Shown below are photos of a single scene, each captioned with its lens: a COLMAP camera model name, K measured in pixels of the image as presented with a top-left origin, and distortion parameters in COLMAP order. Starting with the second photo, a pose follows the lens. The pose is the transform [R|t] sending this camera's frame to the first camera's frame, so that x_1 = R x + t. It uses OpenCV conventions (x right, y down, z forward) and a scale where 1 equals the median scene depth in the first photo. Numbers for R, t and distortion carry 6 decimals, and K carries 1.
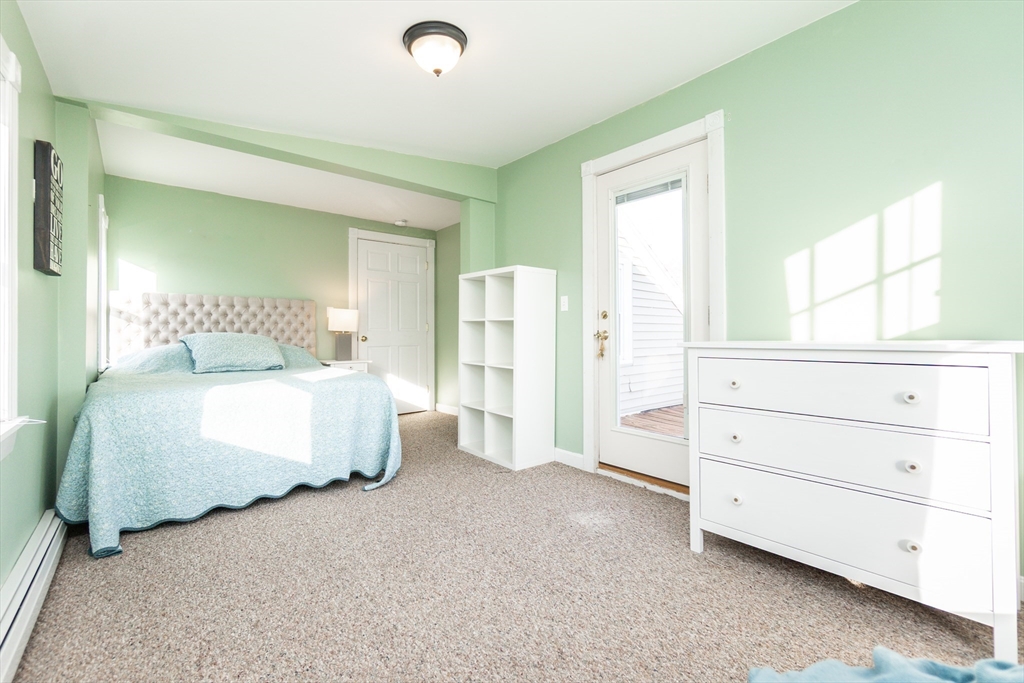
lens RADIAL K [[432.8, 0, 514.5], [0, 432.8, 321.9], [0, 0, 1]] dist [0.000204, 0.000097]
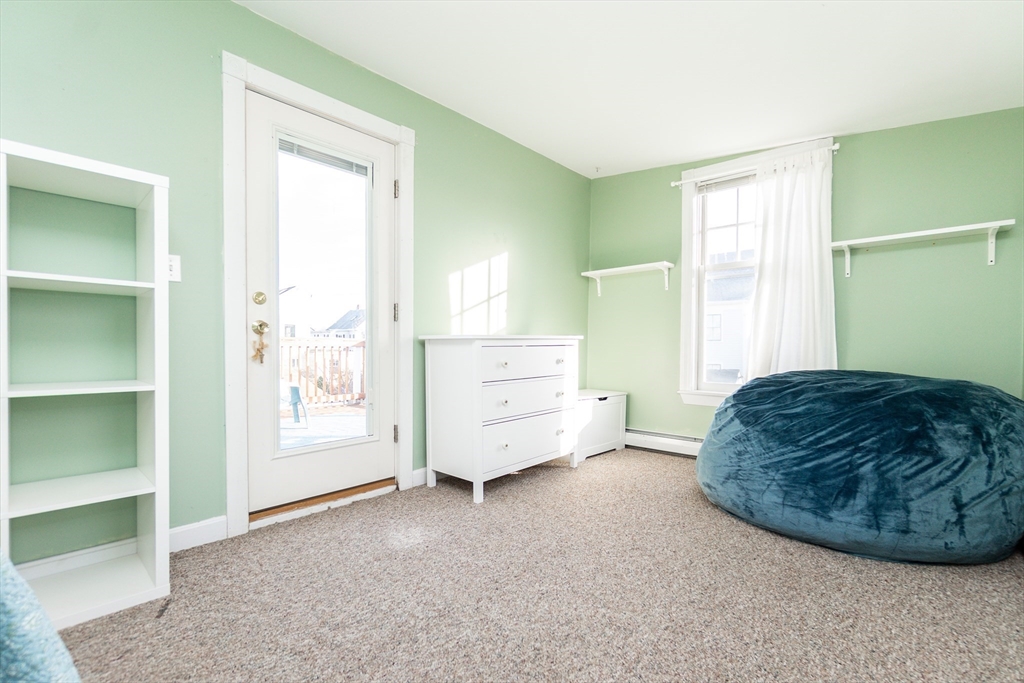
lens RADIAL K [[454.9, 0, 512.0], [0, 454.9, 341.5], [0, 0, 1]] dist [0.000891, 0.000132]
pose [[-0.125677, 0.006377, 0.992051, -0.667694], [-0.027193, 0.999581, -0.009871, 0.058215], [-0.991699, -0.028217, -0.125451, 0.810119]]
